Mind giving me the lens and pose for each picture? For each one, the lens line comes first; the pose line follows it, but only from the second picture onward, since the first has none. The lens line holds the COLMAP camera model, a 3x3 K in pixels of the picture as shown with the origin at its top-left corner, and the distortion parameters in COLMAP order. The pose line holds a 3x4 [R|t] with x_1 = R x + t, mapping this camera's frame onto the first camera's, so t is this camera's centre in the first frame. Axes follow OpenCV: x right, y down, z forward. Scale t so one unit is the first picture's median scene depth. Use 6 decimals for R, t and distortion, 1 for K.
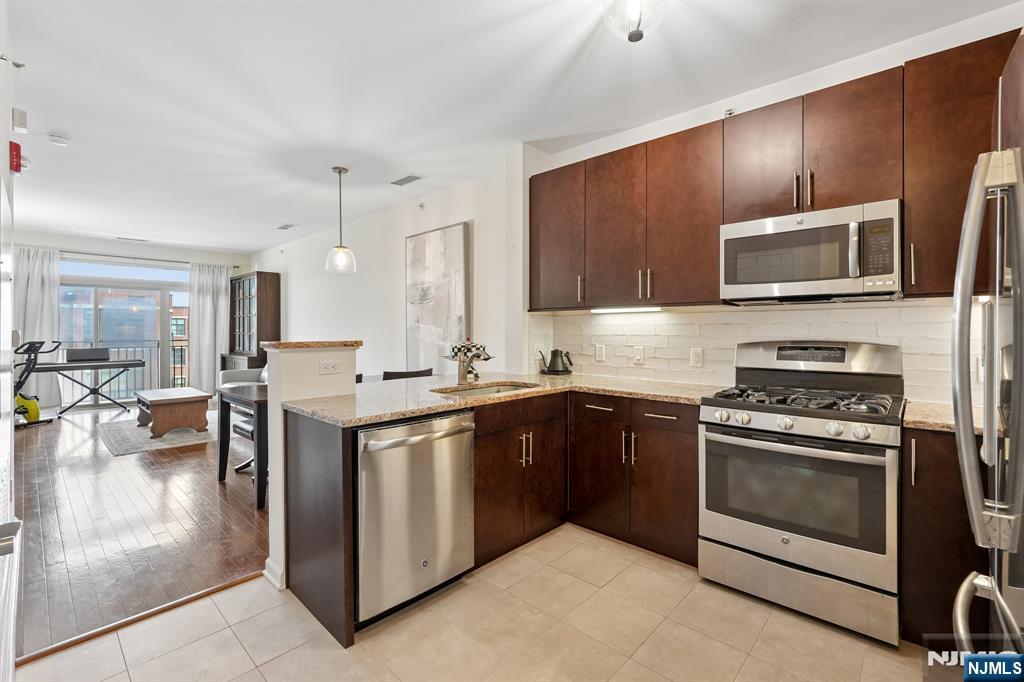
lens RADIAL K [[453.3, 0, 505.2], [0, 453.3, 332.6], [0, 0, 1]] dist [-0.013273, 0.006966]
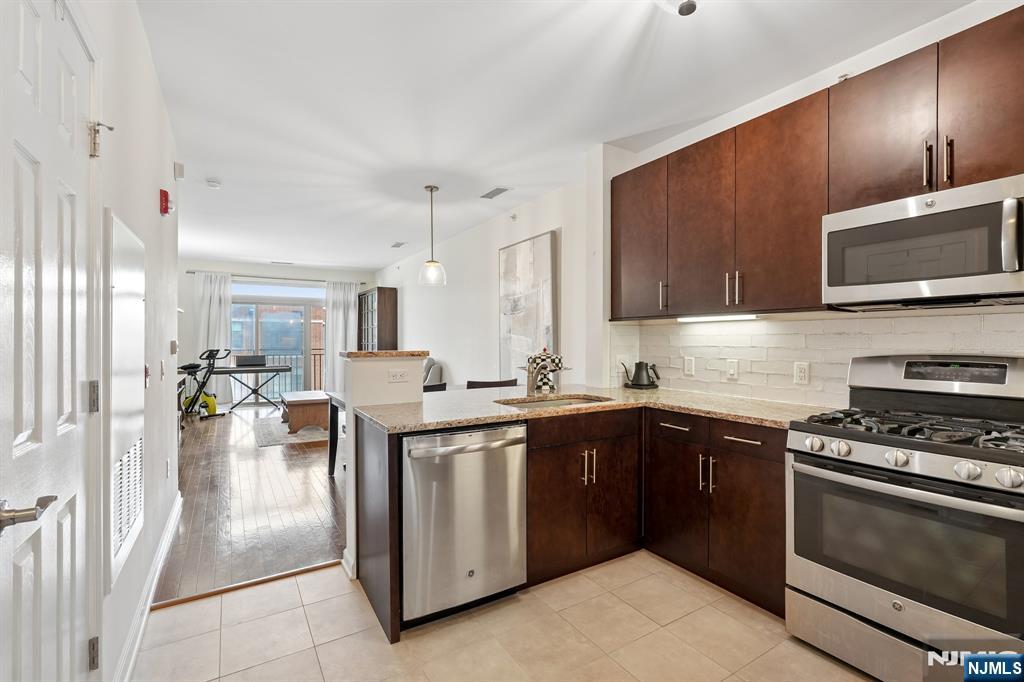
lens RADIAL K [[453.3, 0, 504.4], [0, 453.3, 343.2], [0, 0, 1]] dist [-0.013273, 0.006966]
pose [[0.964797, 0.002285, -0.262986, 0.060579], [-0.002028, 0.999997, 0.001251, -0.000834], [0.262988, -0.000673, 0.964799, 0.019459]]
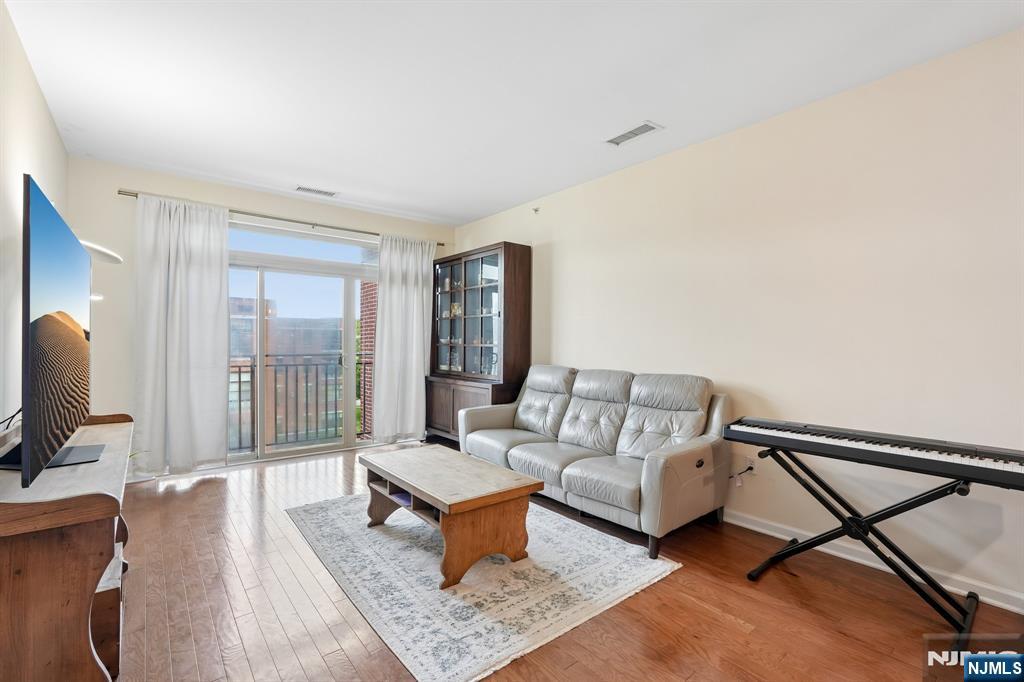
lens RADIAL K [[453.3, 0, 511.2], [0, 453.3, 344.7], [0, 0, 1]] dist [-0.013273, 0.006966]
pose [[0.992047, 0.010987, -0.125389, -0.679477], [-0.011060, 0.999939, 0.000115, 0.000430], [0.125383, 0.001272, 0.992108, 0.589006]]
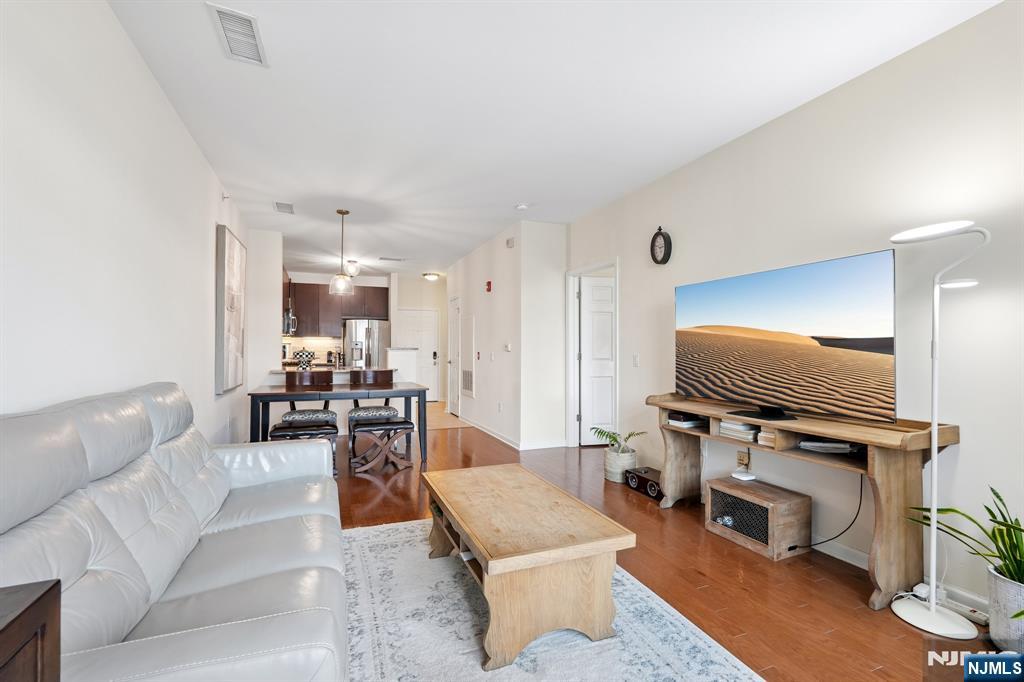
lens RADIAL K [[453.3, 0, 517.8], [0, 453.3, 339.4], [0, 0, 1]] dist [-0.013273, 0.006966]
pose [[-0.913387, 0.010497, 0.406956, -1.013336], [0.002152, 0.999778, -0.020958, 0.010670], [-0.407086, -0.018267, -0.913207, 1.511990]]
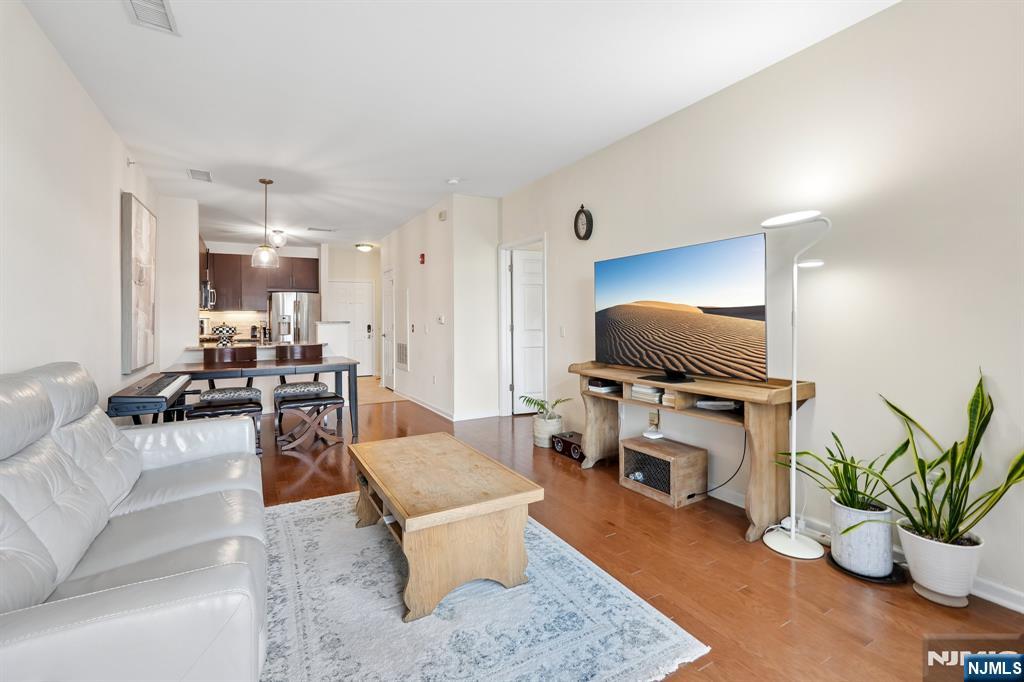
lens RADIAL K [[453.3, 0, 517.2], [0, 453.3, 313.3], [0, 0, 1]] dist [-0.013273, 0.006966]
pose [[-0.958792, 0.017718, 0.283556, -1.041803], [0.014098, 0.999791, -0.014802, 0.009242], [-0.283759, -0.010194, -0.958842, 1.532097]]
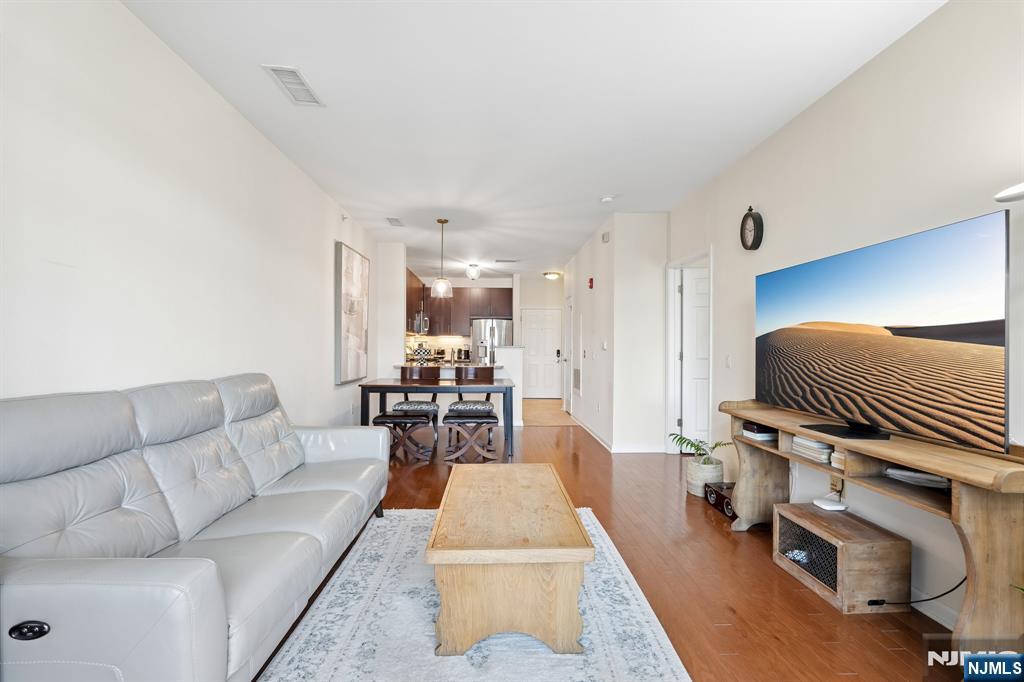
lens RADIAL K [[453.3, 0, 501.7], [0, 453.3, 341.3], [0, 0, 1]] dist [-0.013273, 0.006966]
pose [[-0.721810, 0.008001, 0.692045, -1.123241], [-0.000941, 0.999921, -0.012542, 0.010102], [-0.692091, -0.009705, -0.721745, 1.438792]]
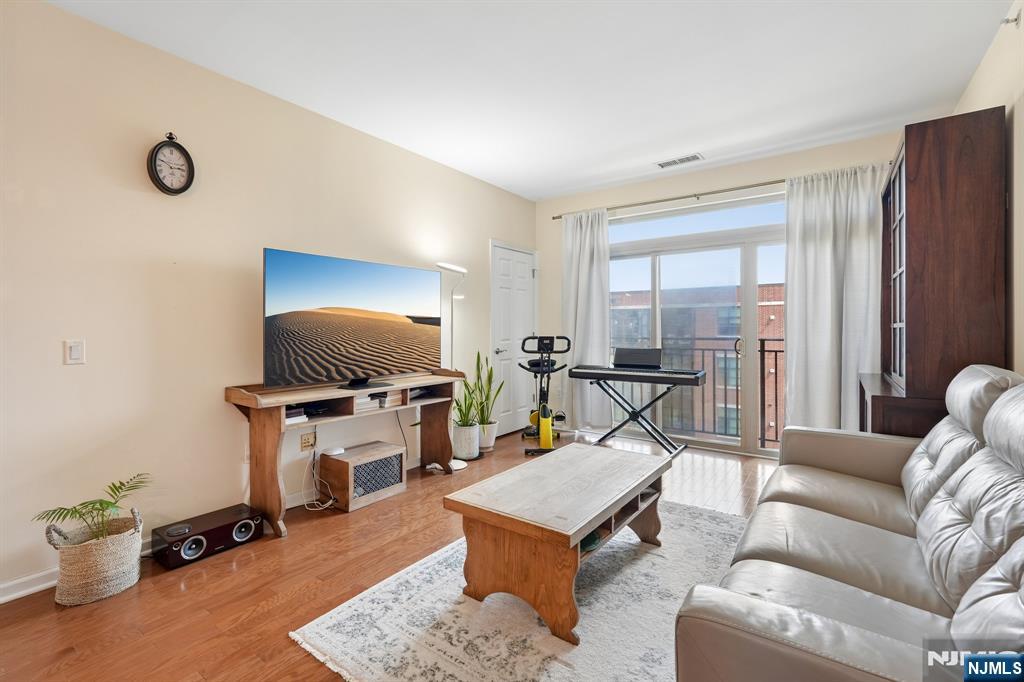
lens RADIAL K [[453.3, 0, 507.6], [0, 453.3, 327.3], [0, 0, 1]] dist [-0.013273, 0.006966]
pose [[0.130651, -0.001059, -0.991428, -0.402907], [-0.003681, 0.999992, -0.001553, 0.007714], [0.991422, 0.003852, 0.130646, 1.002423]]
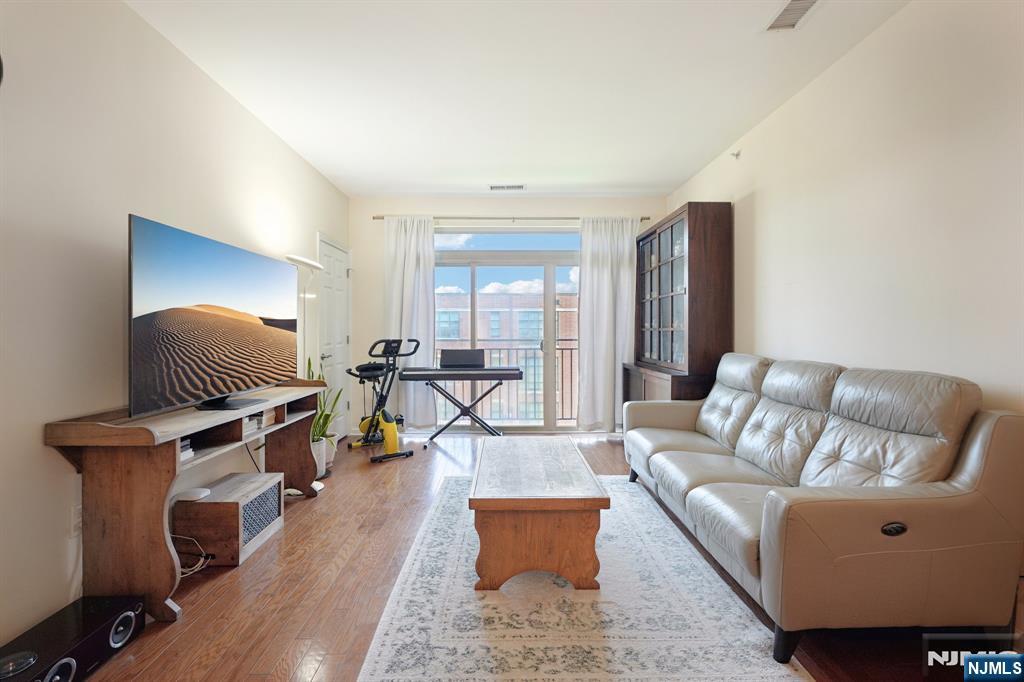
lens RADIAL K [[453.3, 0, 509.6], [0, 453.3, 329.3], [0, 0, 1]] dist [-0.013273, 0.006966]
pose [[0.699609, -0.001719, -0.714523, -0.488910], [-0.003478, 0.999977, -0.005812, 0.008751], [0.714517, 0.006551, 0.699587, 0.754341]]
